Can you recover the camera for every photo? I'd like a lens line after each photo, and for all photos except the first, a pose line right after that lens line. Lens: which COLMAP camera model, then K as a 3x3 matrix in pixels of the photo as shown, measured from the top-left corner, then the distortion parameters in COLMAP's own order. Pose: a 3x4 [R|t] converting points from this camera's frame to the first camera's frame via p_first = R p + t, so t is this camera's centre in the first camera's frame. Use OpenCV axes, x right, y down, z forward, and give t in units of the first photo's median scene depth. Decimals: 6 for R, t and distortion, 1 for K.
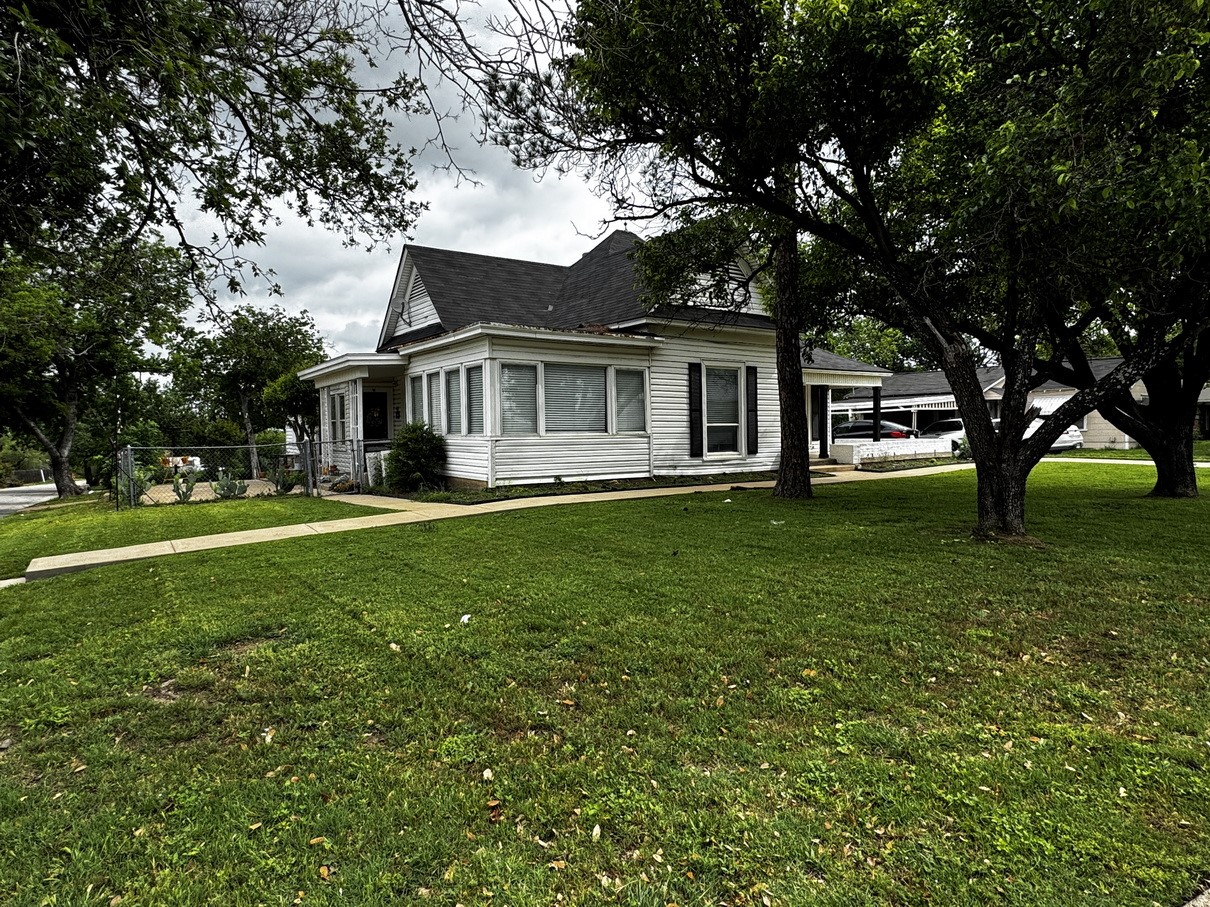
lens RADIAL K [[697.0, 0, 605.0], [0, 697.0, 453.5], [0, 0, 1]] dist [0.000815, -0.000427]
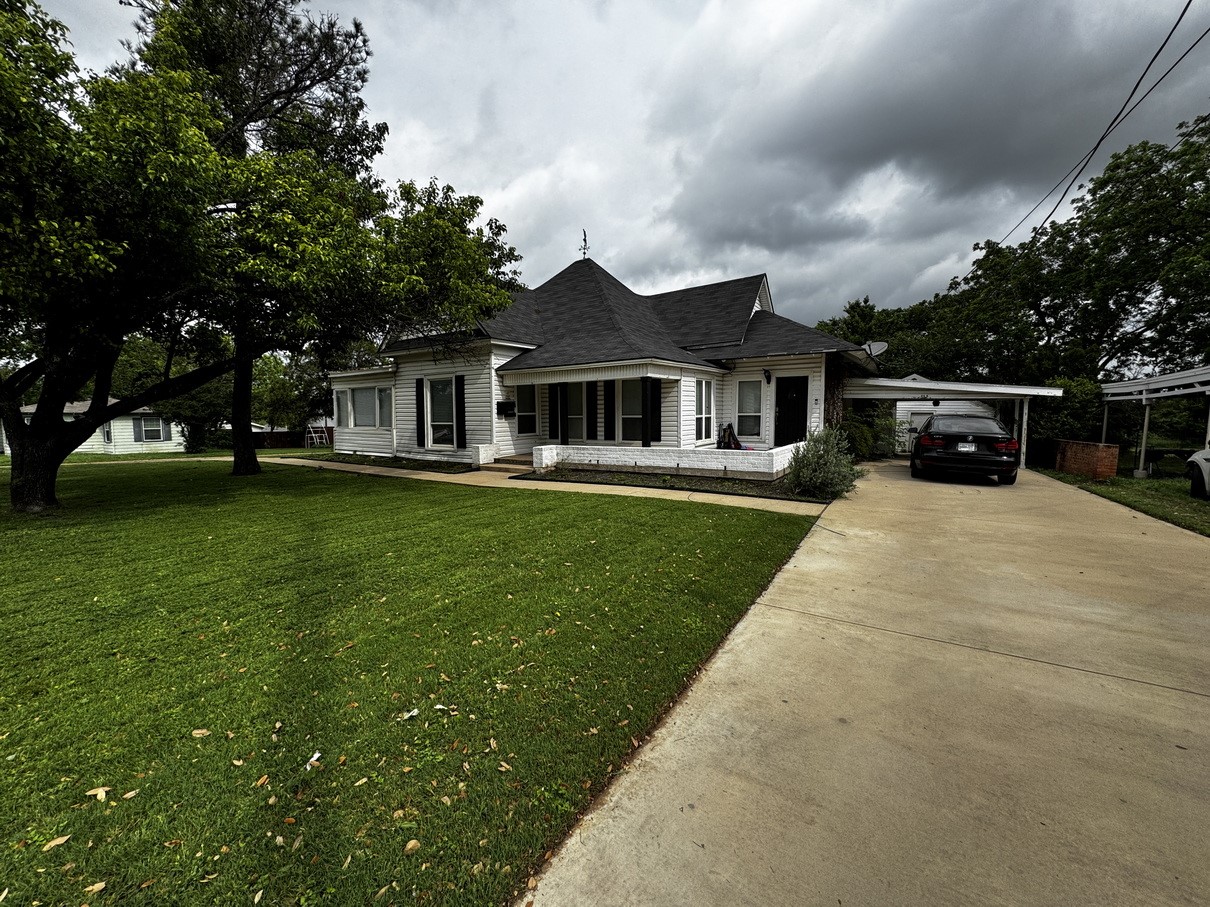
lens RADIAL K [[481.4, 0, 605.0], [0, 481.4, 453.5], [0, 0, 1]] dist [0.002577, 0.000691]
pose [[0.360242, 0.083235, -0.929138, 1.163752], [-0.028905, 0.996529, 0.078065, -0.067198], [0.932411, -0.001265, 0.361398, 1.001436]]
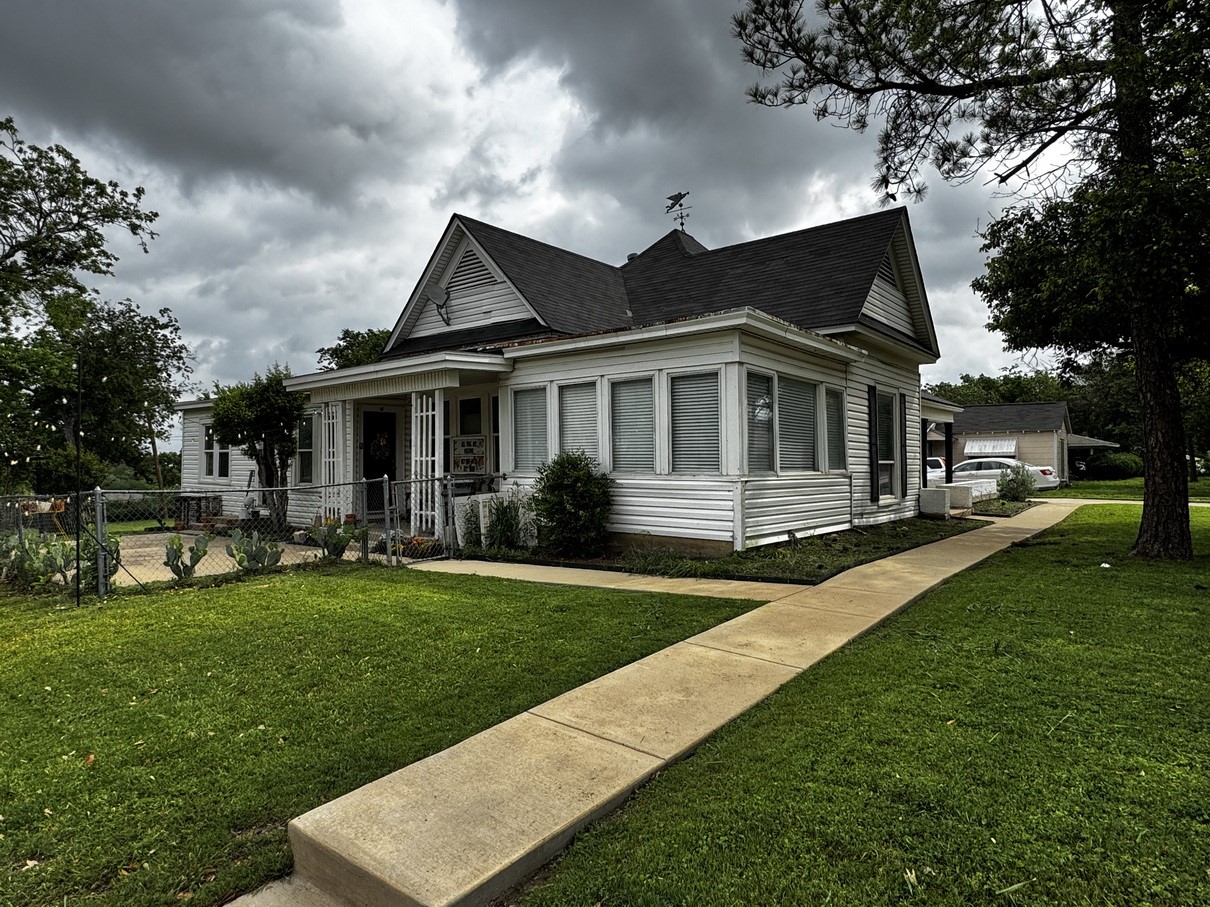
lens RADIAL K [[697.0, 0, 605.0], [0, 697.0, 453.5], [0, 0, 1]] dist [0.000815, -0.000427]
pose [[0.965187, 0.014866, 0.261138, -0.381567], [-0.001434, 0.998669, -0.051552, -0.008857], [-0.261557, 0.049383, 0.963924, 0.303483]]
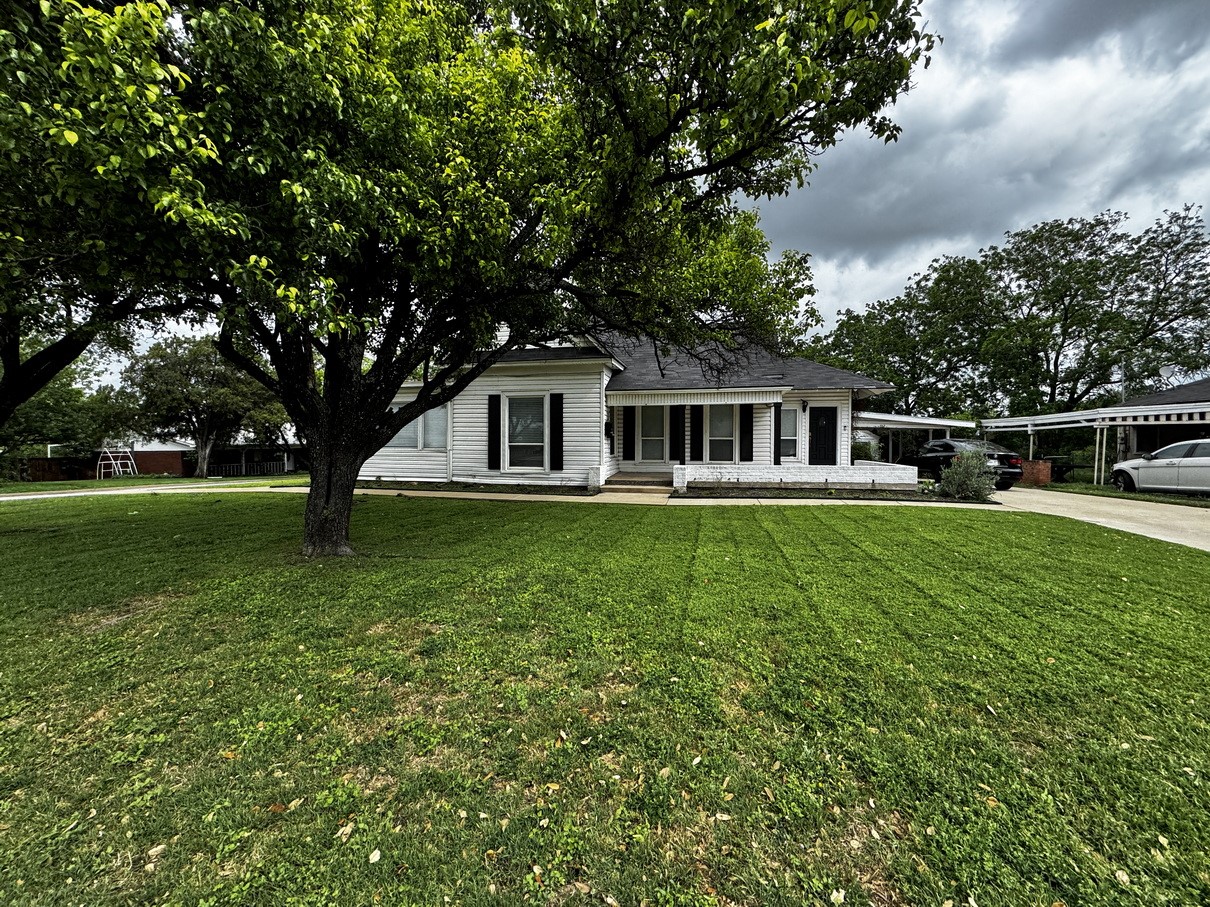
lens RADIAL K [[481.4, 0, 605.0], [0, 481.4, 453.5], [0, 0, 1]] dist [0.002577, 0.000691]
pose [[0.674187, 0.031678, -0.737881, 0.912147], [-0.035256, 0.999321, 0.010690, -0.040328], [0.737719, 0.018808, 0.674846, 0.565196]]
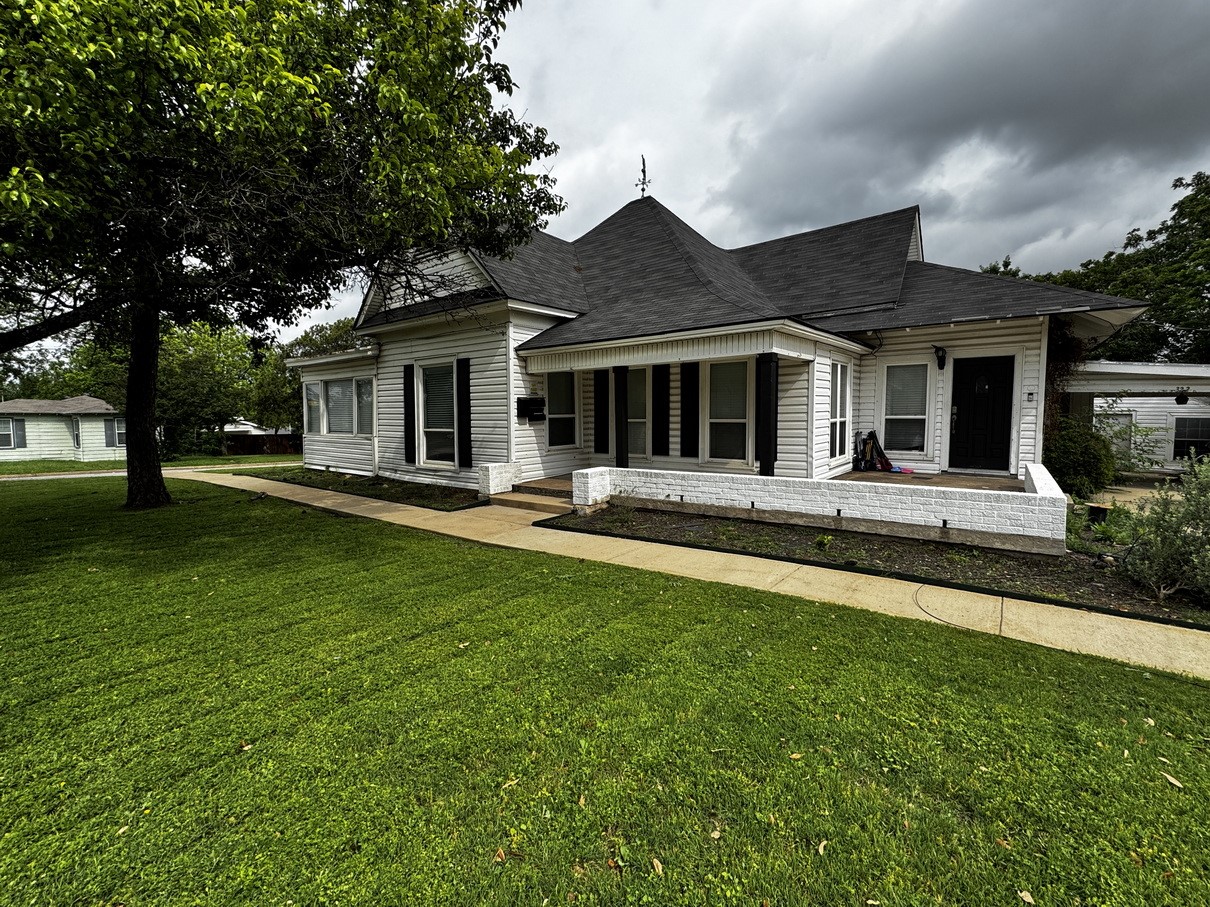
lens RADIAL K [[530.1, 0, 605.0], [0, 530.1, 453.5], [0, 0, 1]] dist [0.003529, 0.000858]
pose [[0.290925, 0.078692, -0.953504, 0.913097], [-0.029556, 0.996875, 0.073253, -0.070230], [0.956289, 0.006871, 0.292342, 1.049759]]
